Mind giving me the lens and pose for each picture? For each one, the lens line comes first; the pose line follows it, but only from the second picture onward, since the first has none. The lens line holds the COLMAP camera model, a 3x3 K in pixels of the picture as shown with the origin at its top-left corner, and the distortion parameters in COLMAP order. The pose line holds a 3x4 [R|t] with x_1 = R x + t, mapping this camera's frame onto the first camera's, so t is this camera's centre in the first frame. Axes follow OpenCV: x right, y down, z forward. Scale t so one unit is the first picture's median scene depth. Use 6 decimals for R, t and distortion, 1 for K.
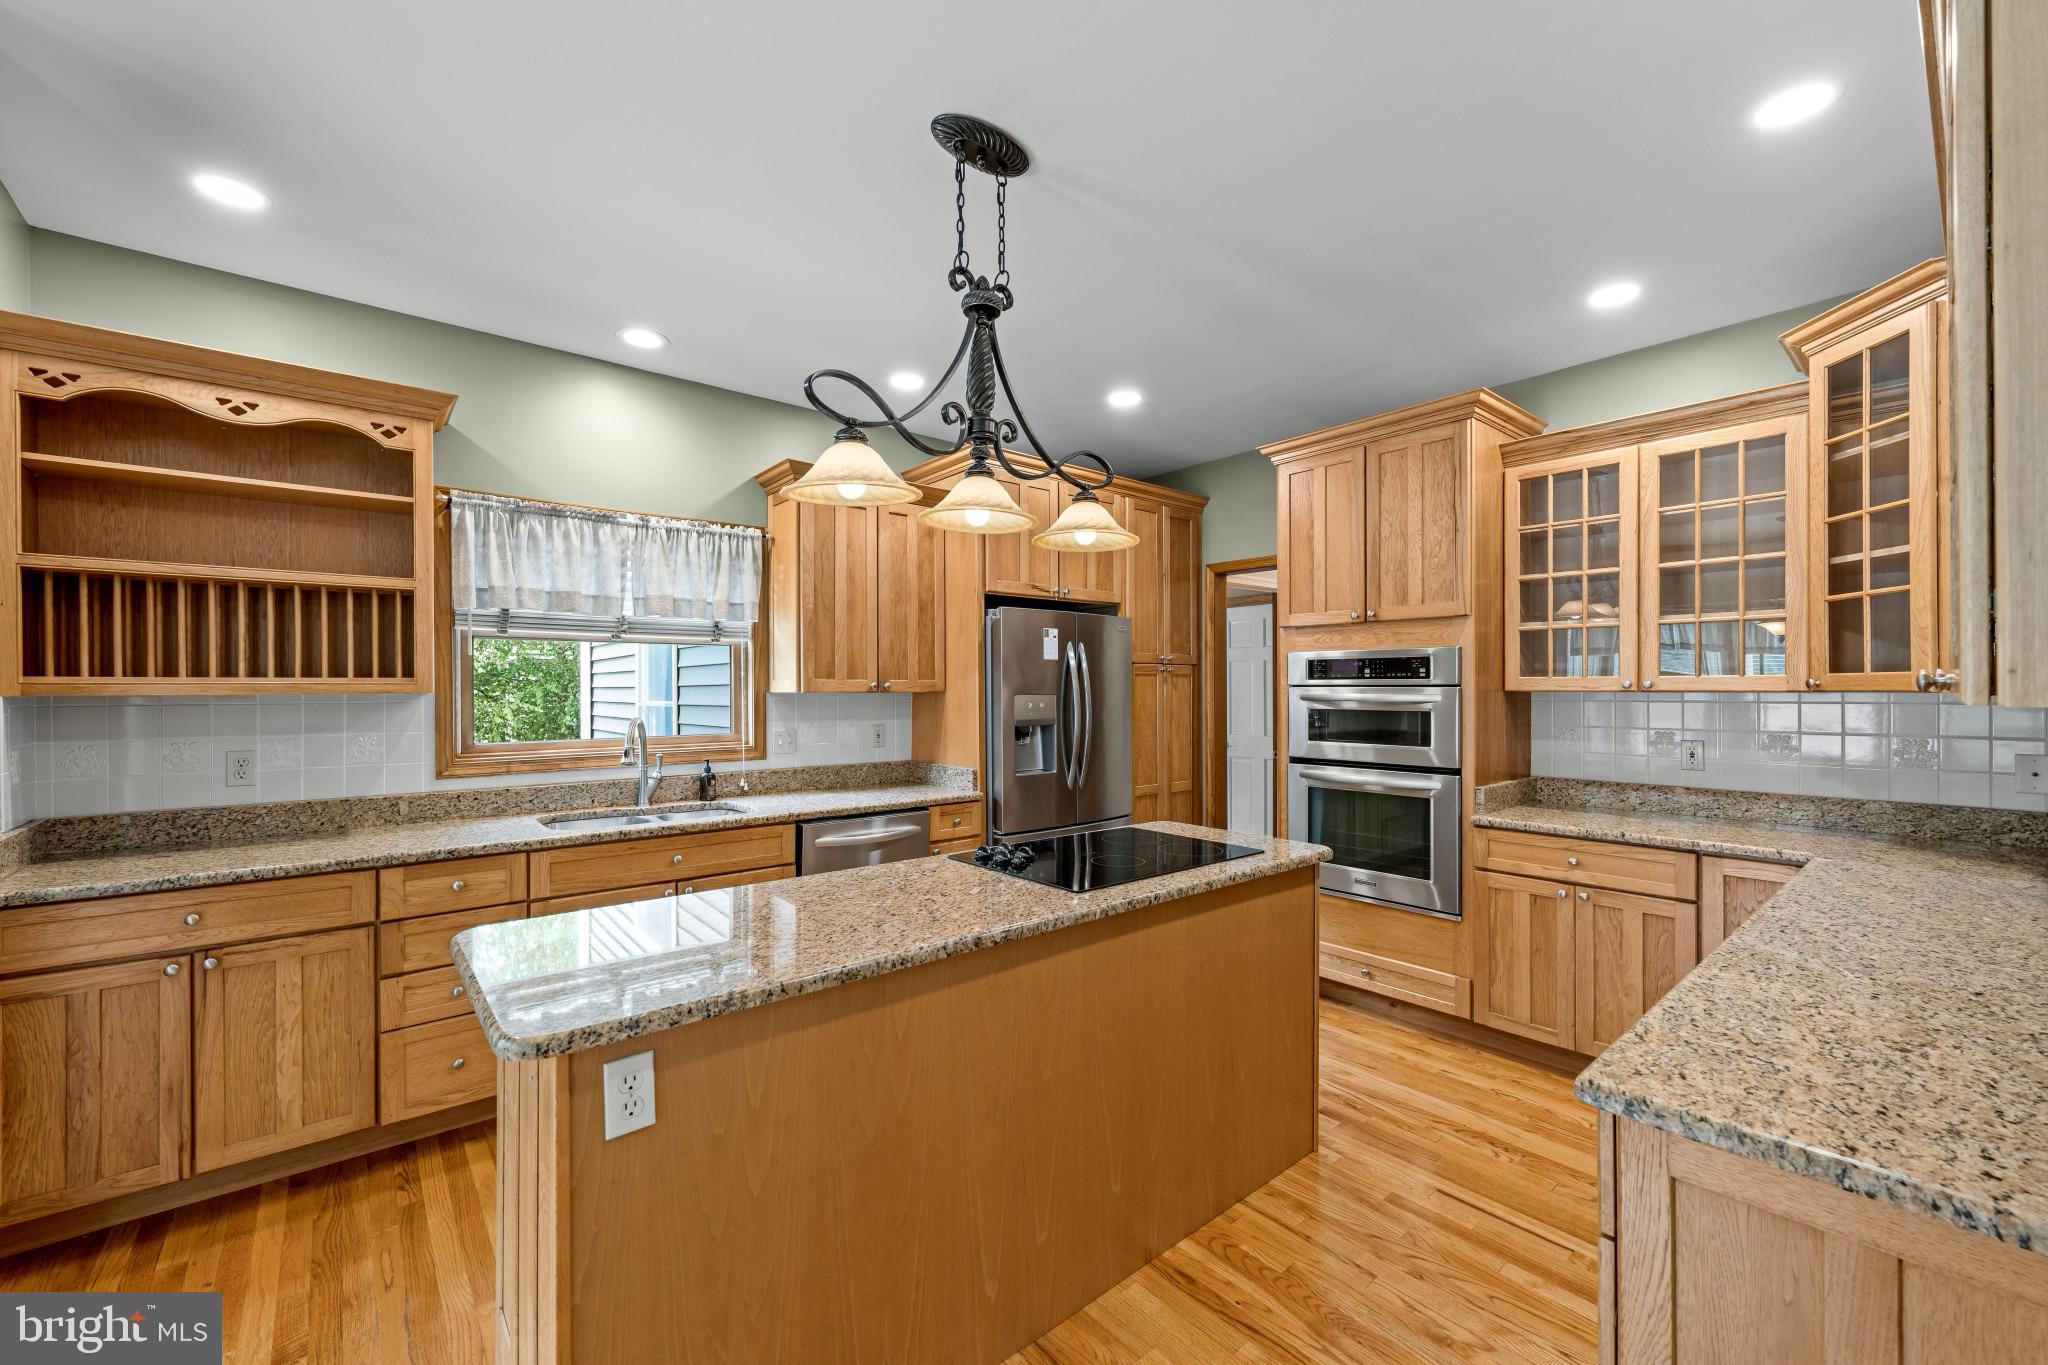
lens RADIAL K [[811.0, 0, 1030.2], [0, 811.0, 685.9], [0, 0, 1]] dist [0.002006, -0.000728]
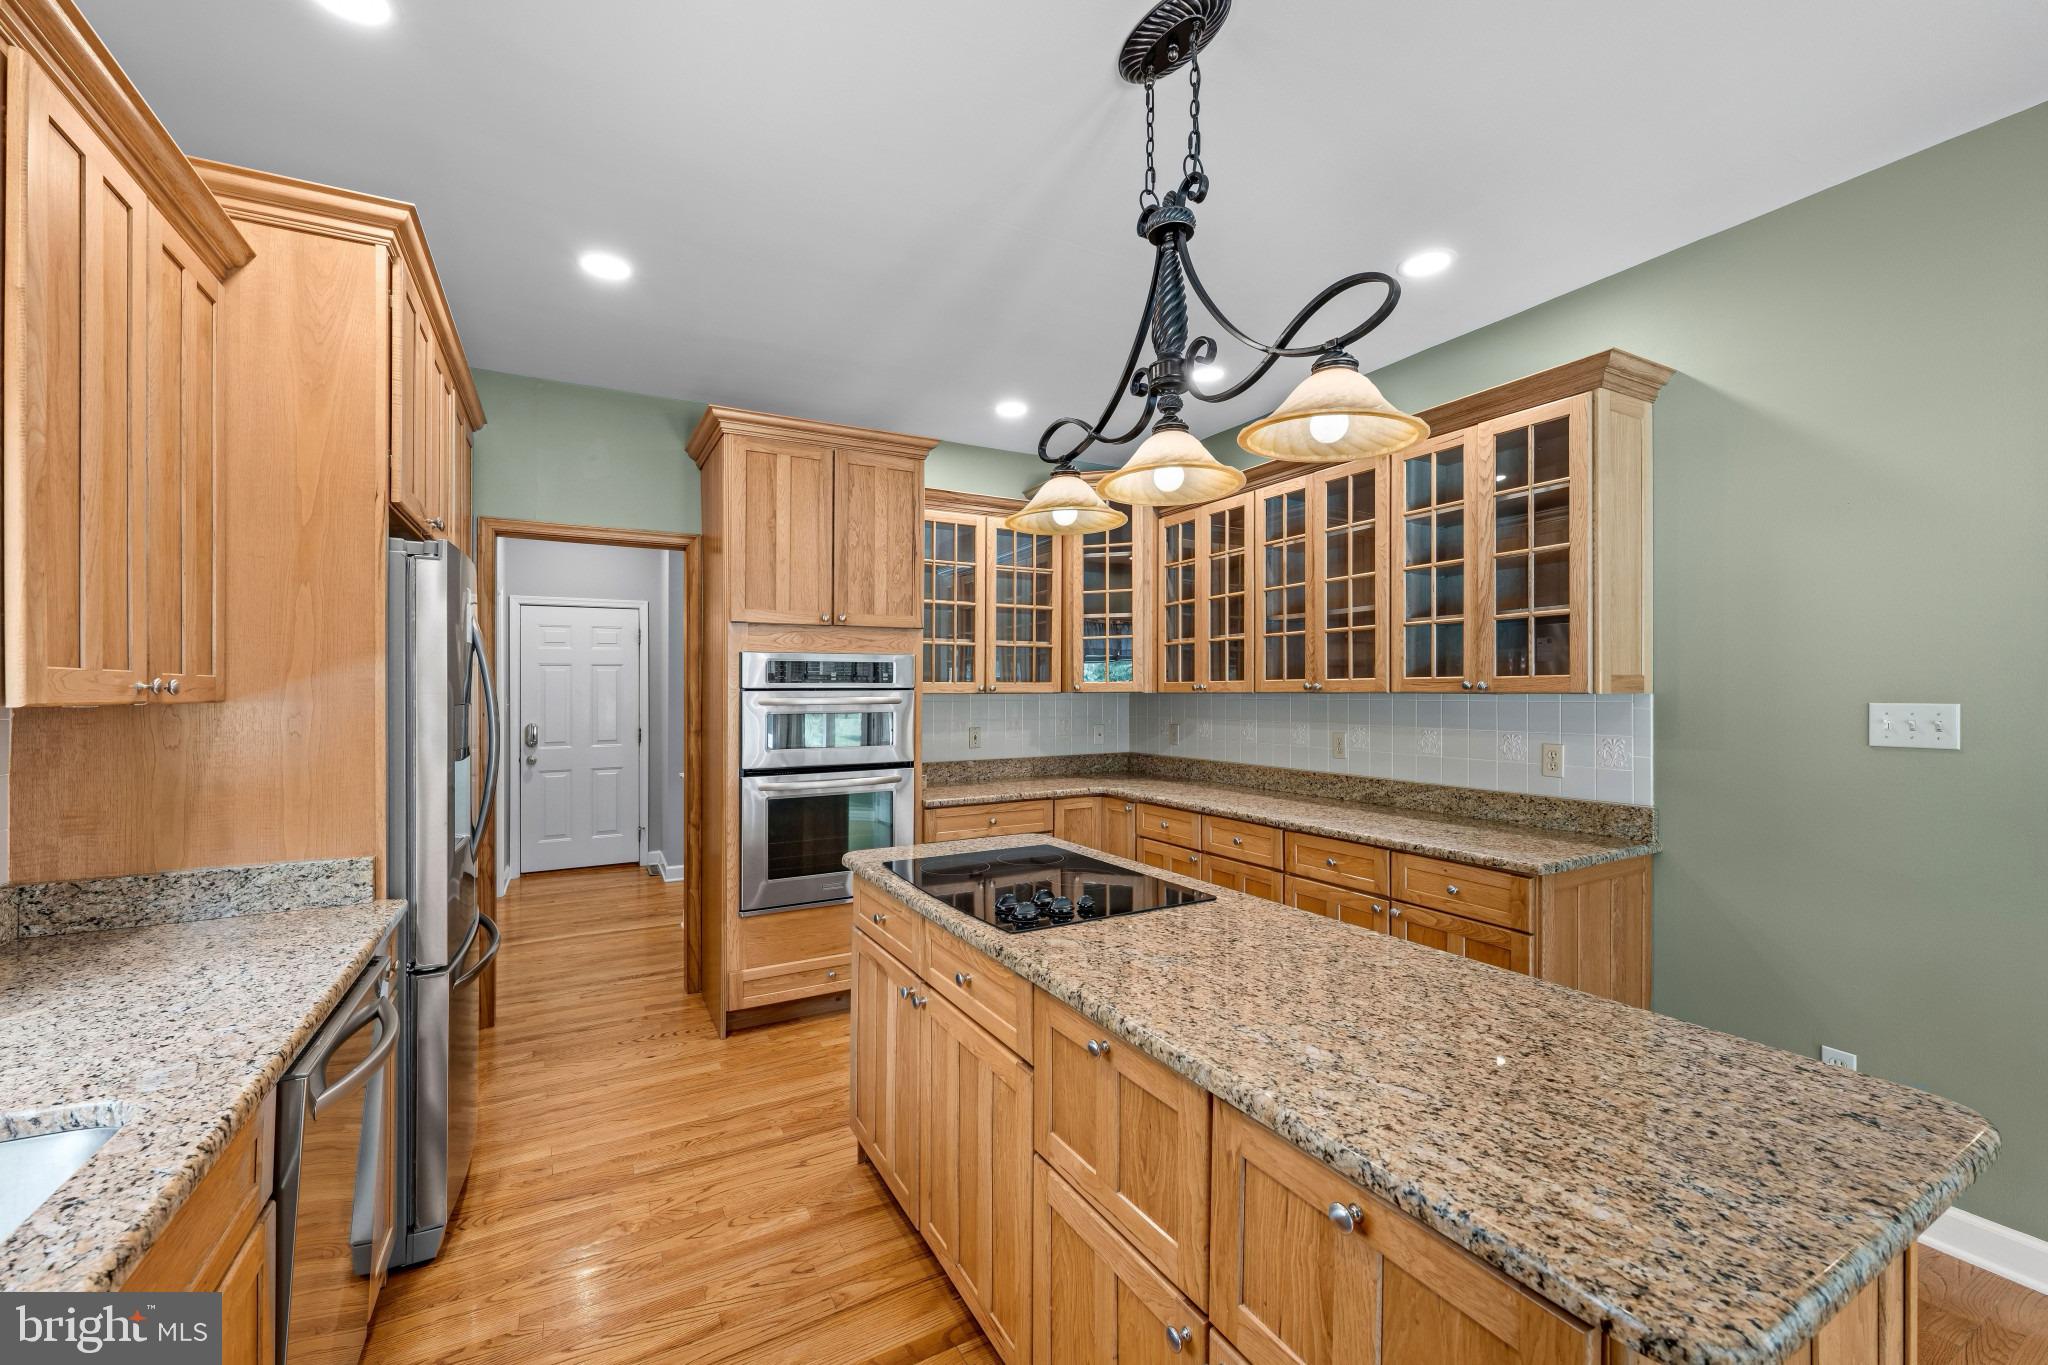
lens RADIAL K [[811.0, 0, 1025.3], [0, 811.0, 687.1], [0, 0, 1]] dist [0.002006, -0.000728]
pose [[0.203939, 0.004143, 0.978975, -0.543581], [0.000613, 0.999990, -0.004360, 0.002101], [-0.978983, 0.001490, 0.203935, 0.588923]]
